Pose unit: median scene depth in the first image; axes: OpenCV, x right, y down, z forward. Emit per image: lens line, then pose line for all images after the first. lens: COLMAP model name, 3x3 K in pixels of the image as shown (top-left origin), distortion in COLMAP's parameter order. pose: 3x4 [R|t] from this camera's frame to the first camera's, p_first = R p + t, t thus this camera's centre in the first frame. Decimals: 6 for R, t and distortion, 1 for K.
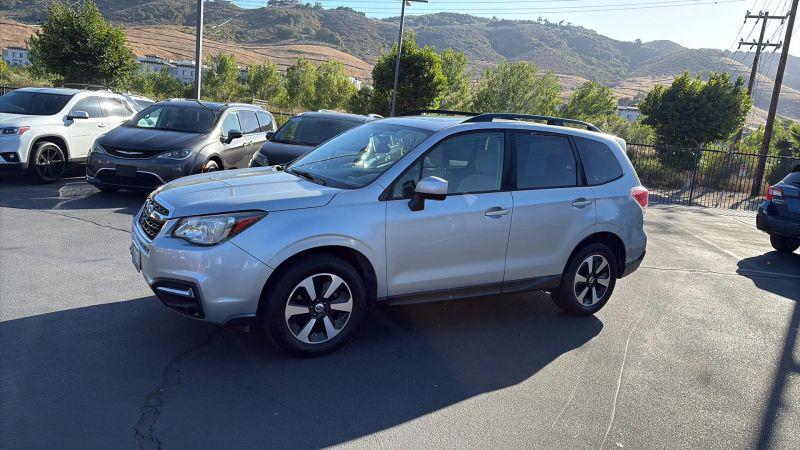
lens RADIAL K [[579.7, 0, 411.8], [0, 579.7, 226.8], [0, 0, 1]] dist [0.058411, -0.062328]
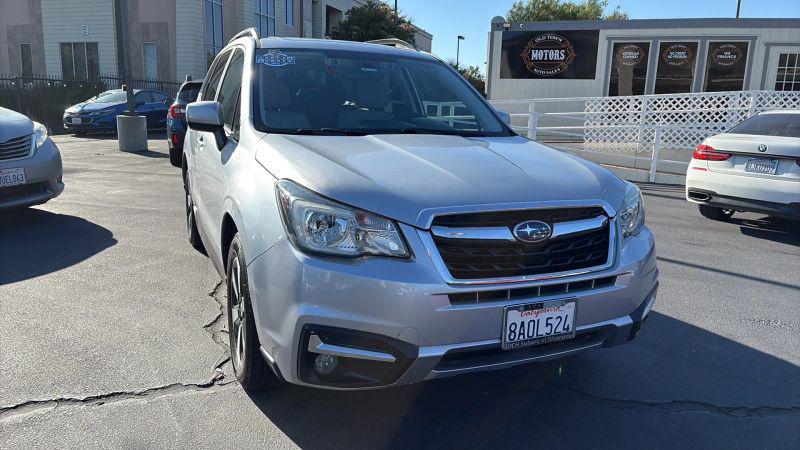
lens RADIAL K [[579.7, 0, 401.4], [0, 579.7, 219.1], [0, 0, 1]] dist [0.058411, -0.062328]
pose [[0.148543, -0.278271, 0.948947, -0.434539], [0.156623, 0.954101, 0.255265, -0.085938], [-0.976424, 0.110709, 0.185309, 0.462123]]
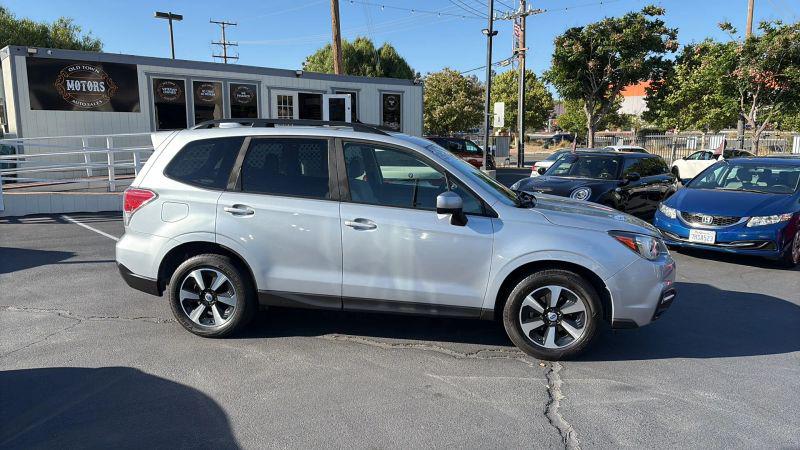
lens RADIAL K [[579.7, 0, 396.2], [0, 579.7, 230.1], [0, 0, 1]] dist [0.058411, -0.062328]
pose [[-0.754805, -0.209872, 0.621469, -0.363268], [0.034843, 0.933268, 0.357486, -0.222263], [-0.655023, 0.291486, -0.697123, 1.003149]]
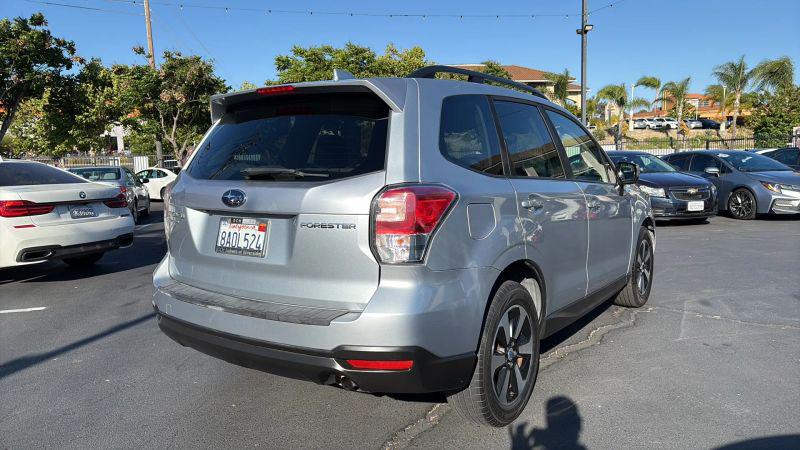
lens RADIAL K [[579.7, 0, 406.3], [0, 579.7, 219.3], [0, 0, 1]] dist [0.058411, -0.062328]
pose [[-0.919926, -0.041978, -0.389838, 0.261934], [-0.141170, 0.963034, 0.229428, -0.121078], [0.365796, 0.266091, -0.891846, 1.011832]]
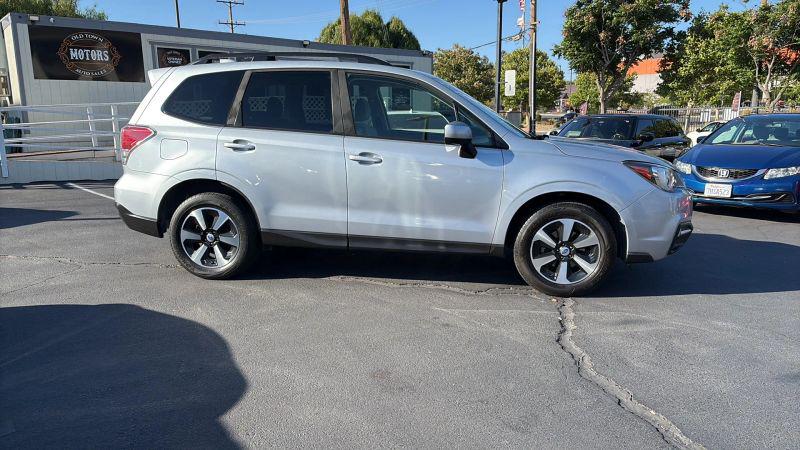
lens RADIAL K [[579.7, 0, 404.1], [0, 579.7, 230.0], [0, 0, 1]] dist [0.058411, -0.062328]
pose [[-0.753115, -0.221464, 0.619493, -0.364363], [0.043435, 0.922846, 0.382713, -0.178130], [-0.656453, 0.315135, -0.685390, 1.001686]]
